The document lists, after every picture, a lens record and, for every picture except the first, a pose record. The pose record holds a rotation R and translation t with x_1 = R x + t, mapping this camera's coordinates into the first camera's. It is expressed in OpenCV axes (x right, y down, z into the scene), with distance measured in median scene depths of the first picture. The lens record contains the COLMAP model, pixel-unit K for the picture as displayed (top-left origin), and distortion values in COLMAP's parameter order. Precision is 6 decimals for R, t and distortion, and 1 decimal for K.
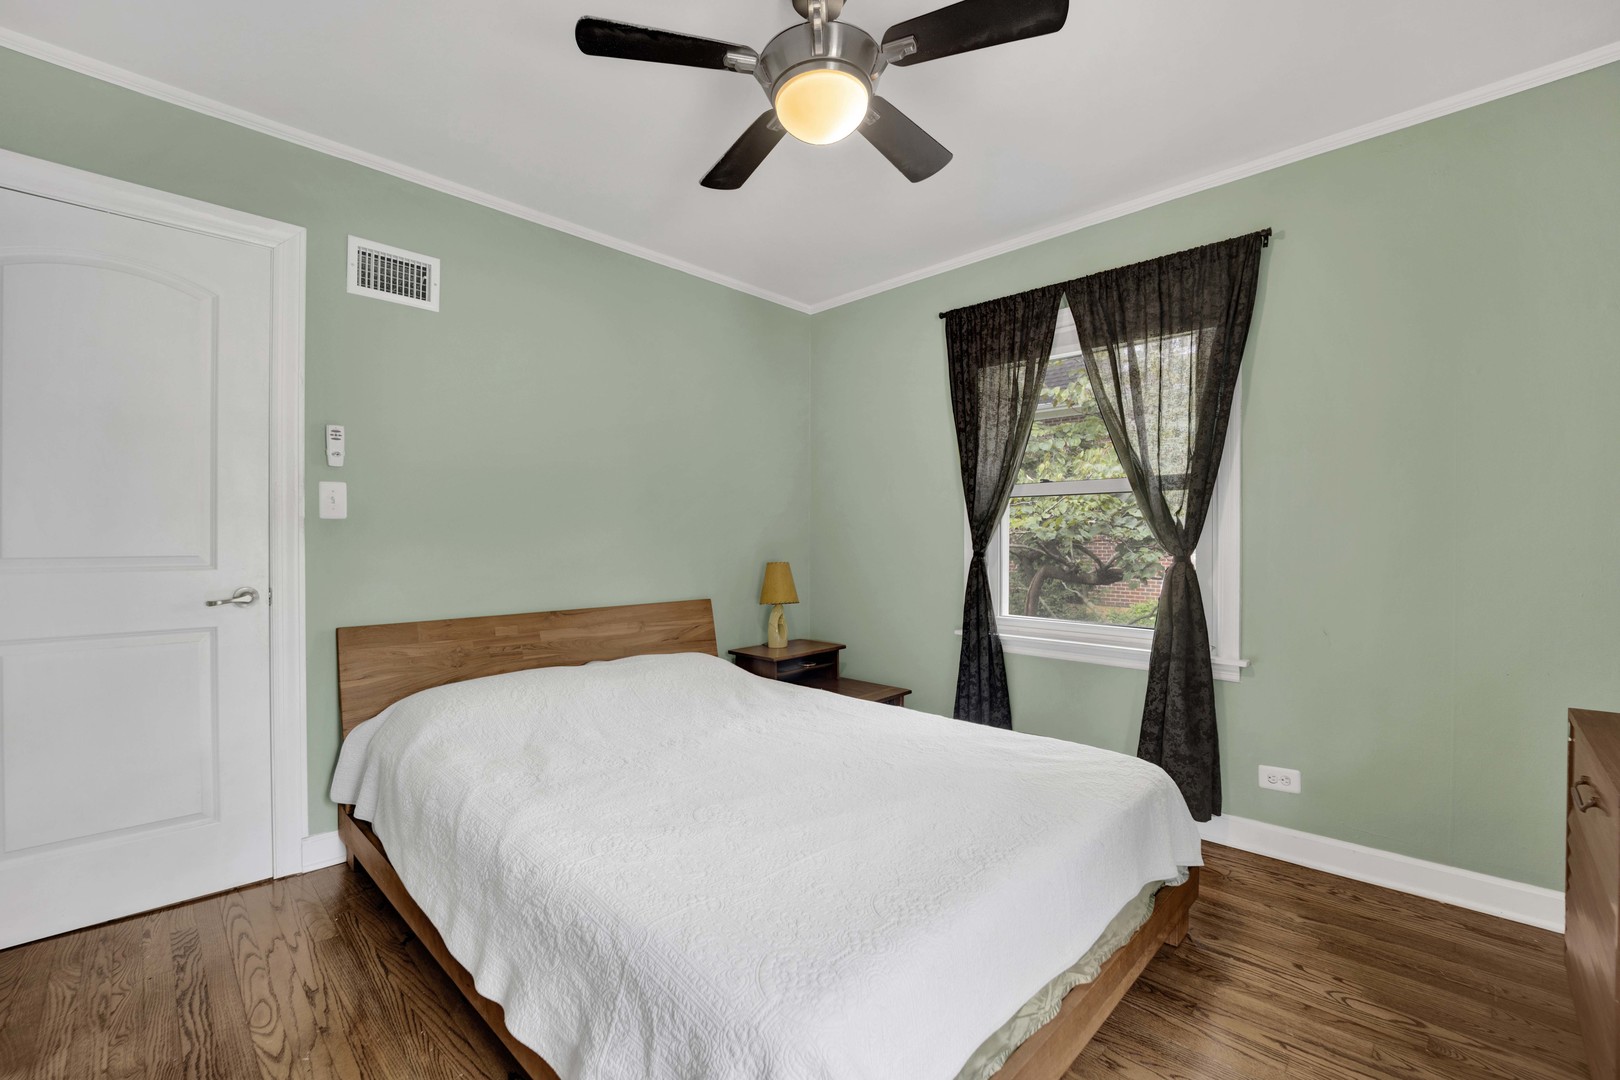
lens RADIAL K [[701.7, 0, 810.0], [0, 701.7, 540.0], [0, 0, 1]] dist [-0.000246, -0.000232]
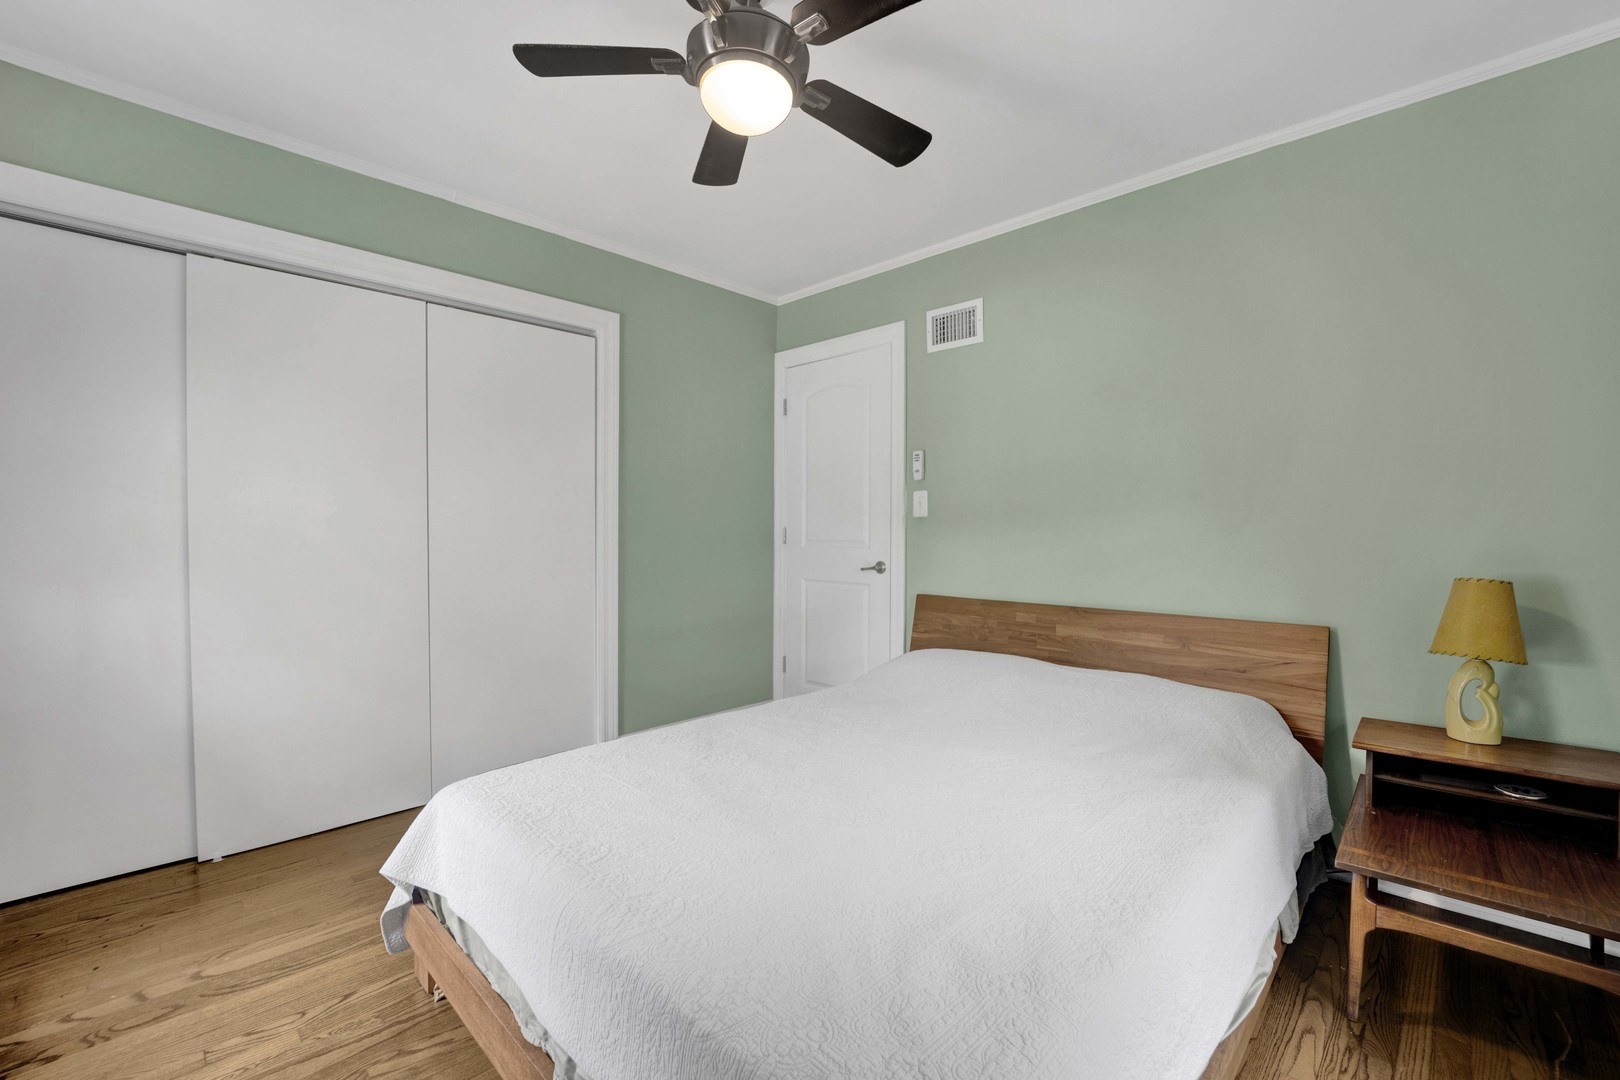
lens RADIAL K [[687.8, 0, 803.8], [0, 687.8, 531.9], [0, 0, 1]] dist [-0.000379, -0.000087]
pose [[-0.002820, 0.006366, -0.999976, 0.646413], [-0.000314, 0.999980, 0.006367, -0.008069], [0.999996, 0.000332, -0.002818, 0.700415]]
